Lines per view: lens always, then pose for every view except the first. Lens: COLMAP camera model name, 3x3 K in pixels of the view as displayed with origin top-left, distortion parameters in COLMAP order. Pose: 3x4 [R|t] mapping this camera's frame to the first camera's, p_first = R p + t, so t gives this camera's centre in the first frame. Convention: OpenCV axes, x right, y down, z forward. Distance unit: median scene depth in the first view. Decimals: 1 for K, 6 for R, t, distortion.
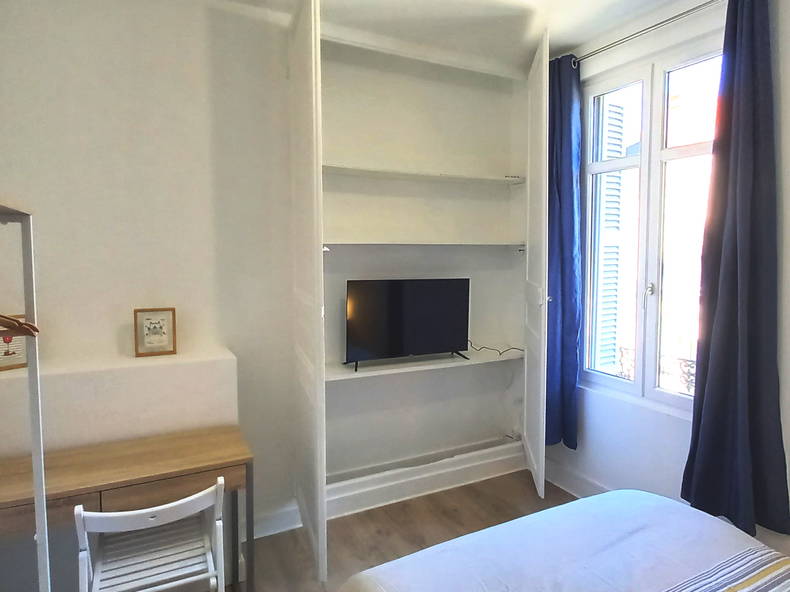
lens RADIAL K [[534.8, 0, 395.0], [0, 534.8, 296.0], [0, 0, 1]] dist [0.003305, 0.001885]
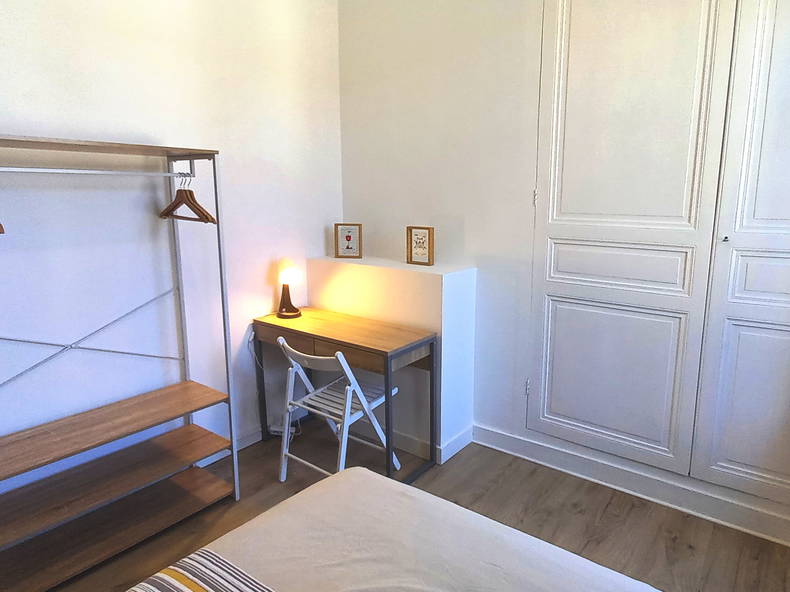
lens RADIAL K [[534.8, 0, 395.0], [0, 534.8, 296.0], [0, 0, 1]] dist [0.003305, 0.001885]
pose [[0.367622, 0.175191, -0.913325, 0.699131], [-0.057280, 0.984497, 0.165787, -0.021383], [0.928210, -0.008632, 0.371958, 0.480850]]
